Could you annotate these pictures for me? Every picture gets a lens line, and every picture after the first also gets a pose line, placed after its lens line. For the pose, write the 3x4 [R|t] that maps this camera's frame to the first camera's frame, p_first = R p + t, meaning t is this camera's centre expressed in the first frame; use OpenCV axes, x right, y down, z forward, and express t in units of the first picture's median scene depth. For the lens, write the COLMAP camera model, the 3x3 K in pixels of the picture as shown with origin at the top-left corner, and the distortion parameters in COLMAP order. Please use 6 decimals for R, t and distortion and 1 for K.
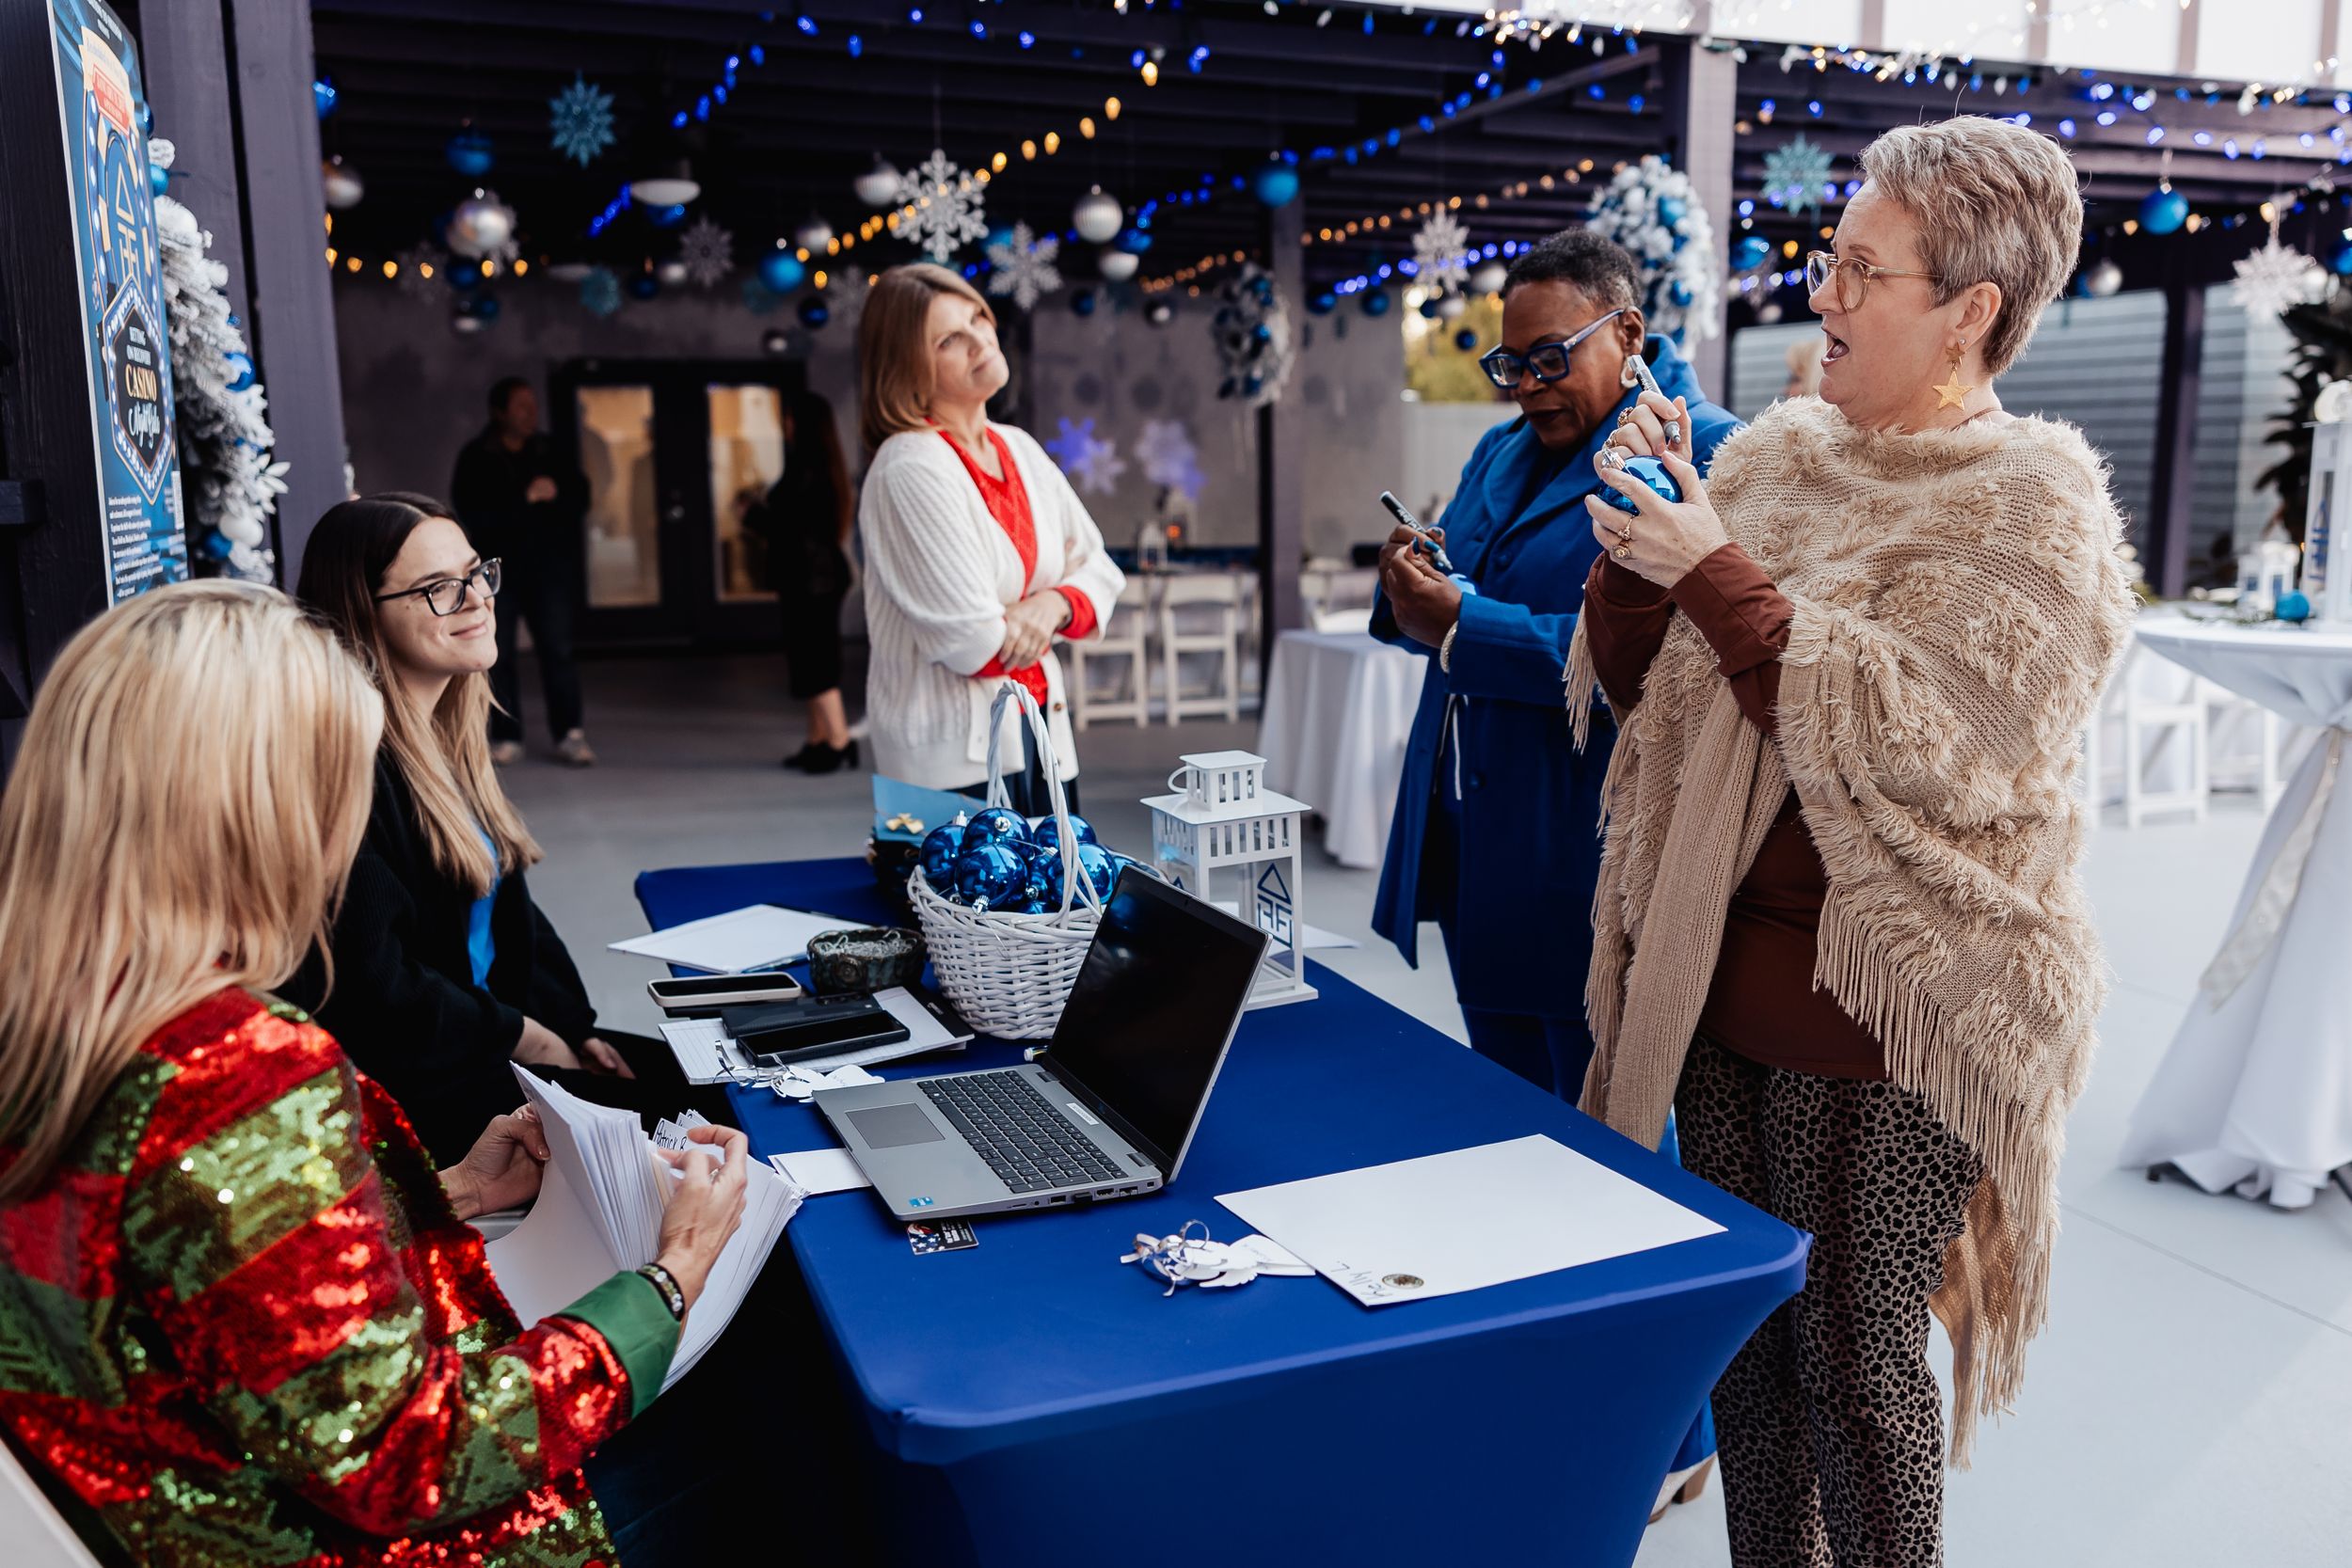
lens RADIAL K [[1786.4, 0, 1176.0], [0, 1786.4, 784.0], [0, 0, 1]] dist [-0.001121, 0.001441]
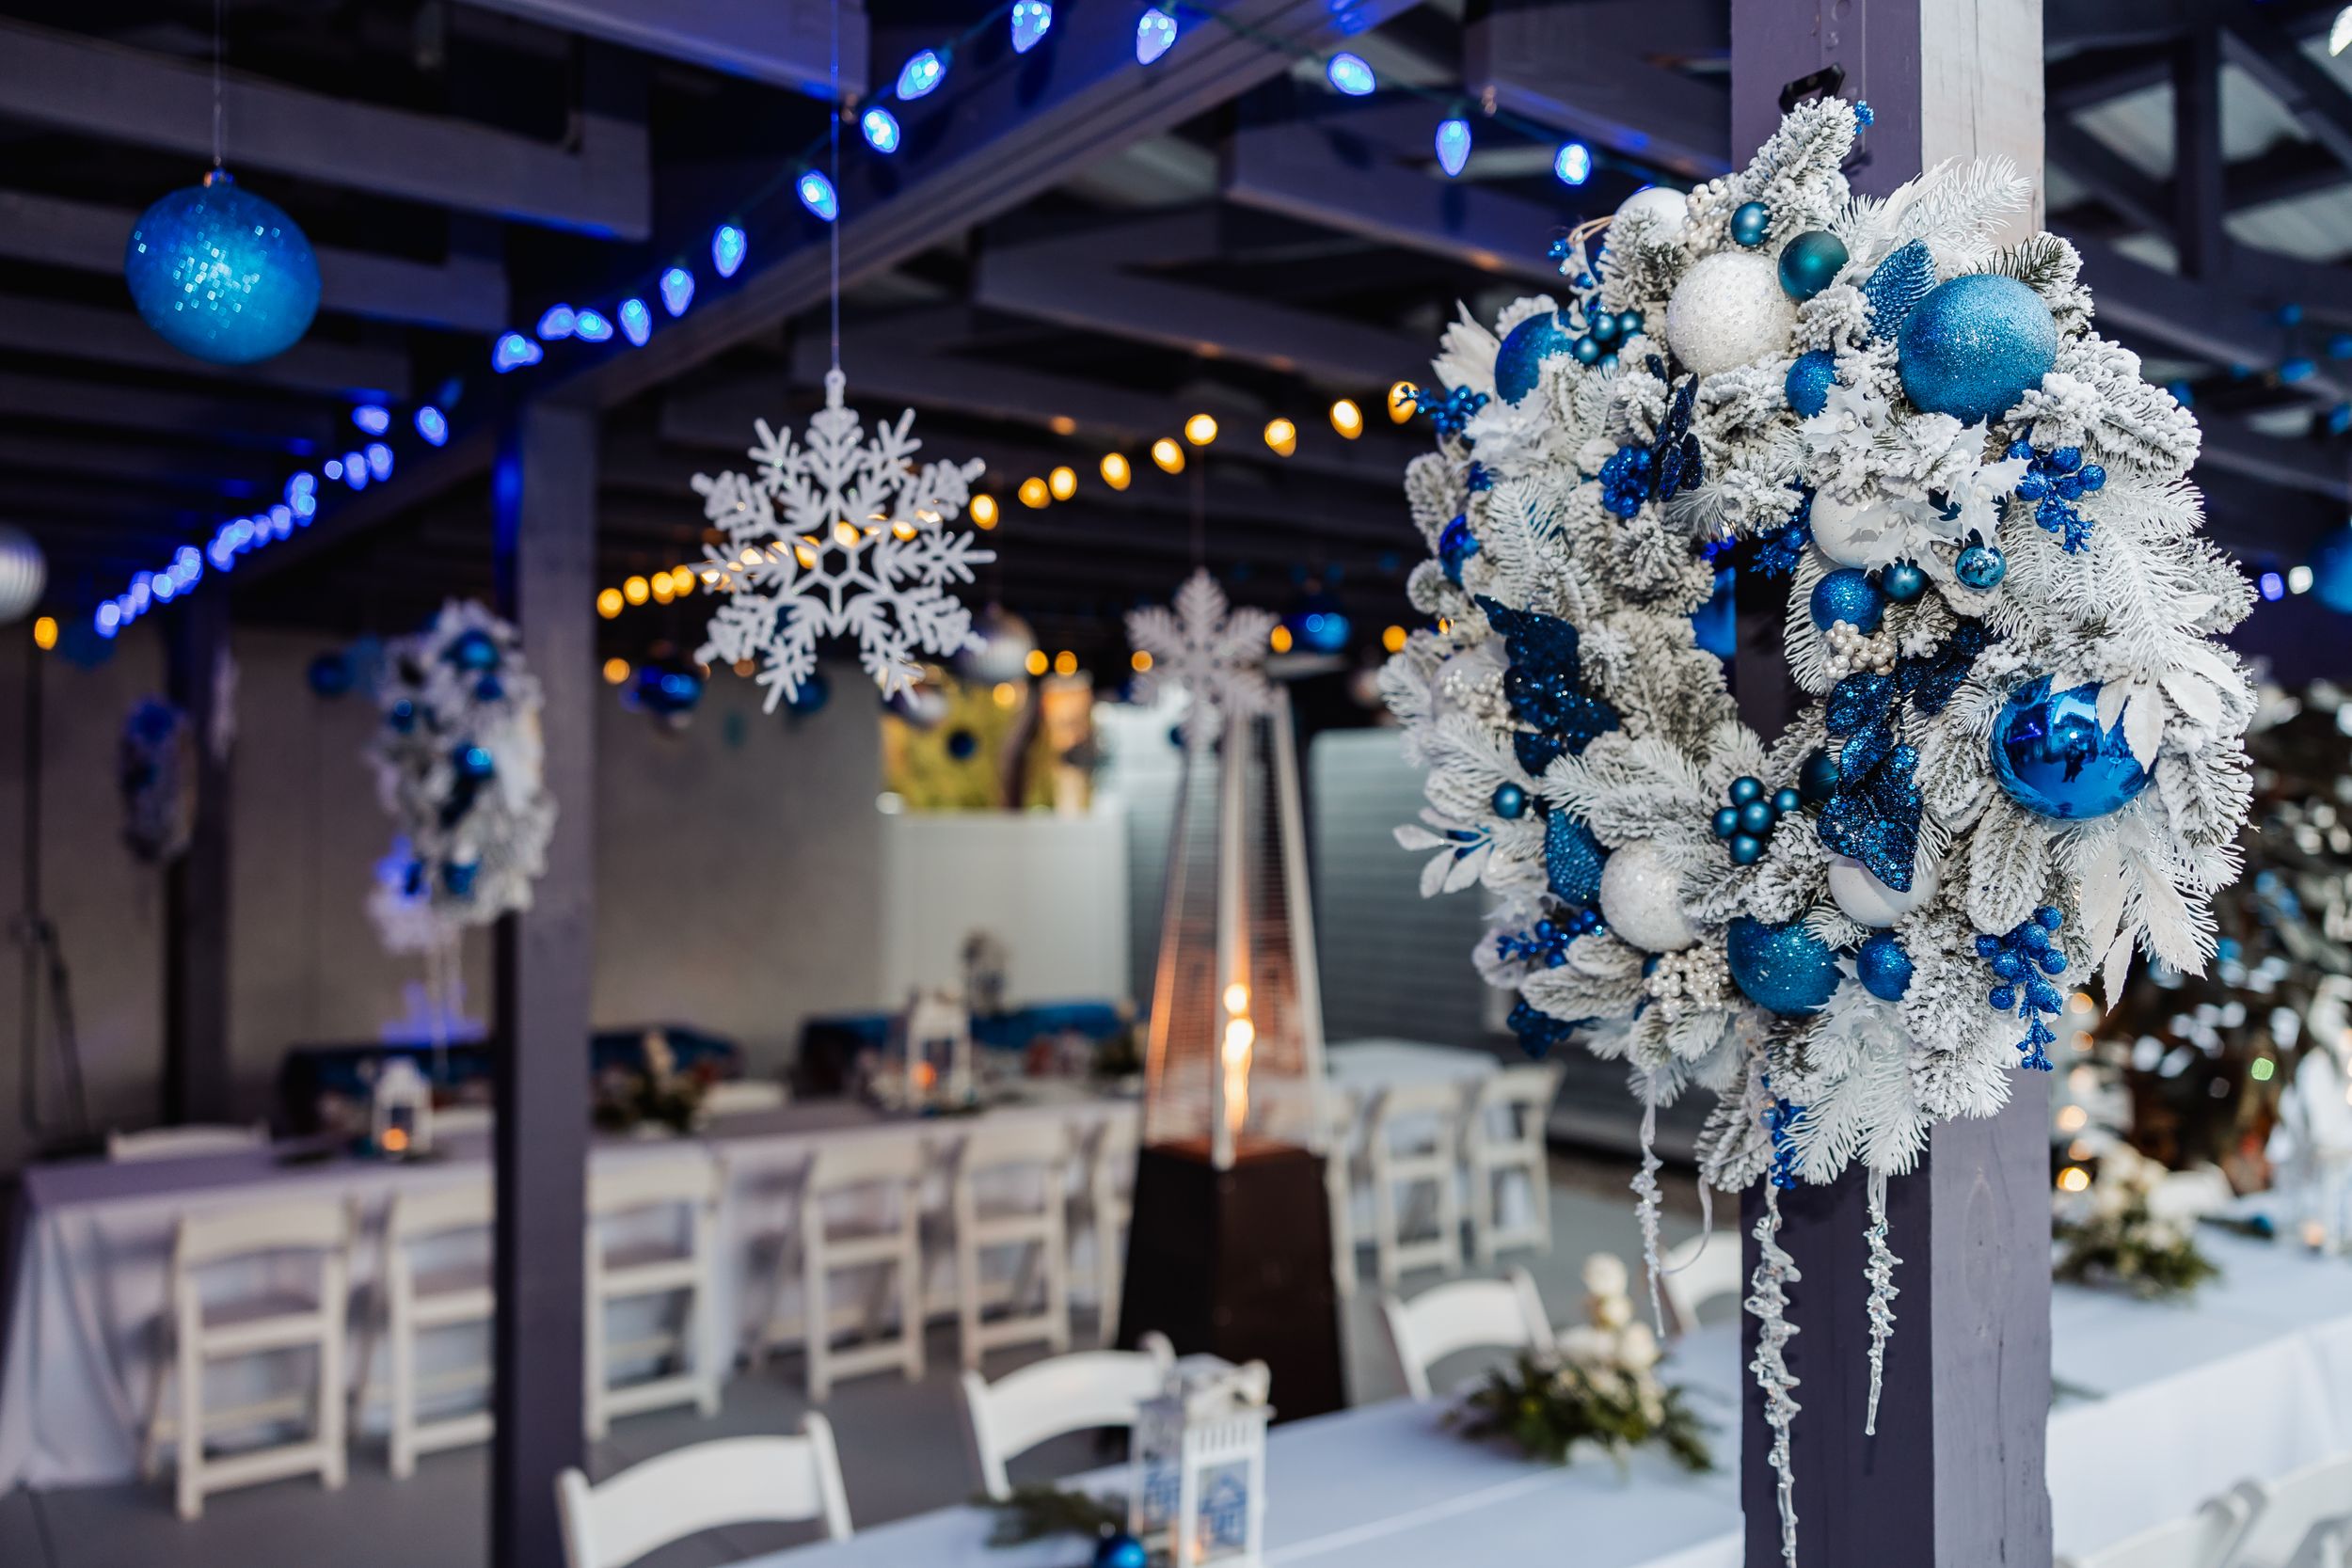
lens RADIAL K [[1786.4, 0, 1176.0], [0, 1786.4, 784.0], [0, 0, 1]] dist [-0.001121, 0.001441]
pose [[0.962412, 0.017999, 0.270996, 0.092511], [0.038191, 0.978919, -0.200649, -0.153129], [-0.268895, 0.203456, 0.941436, 0.549343]]
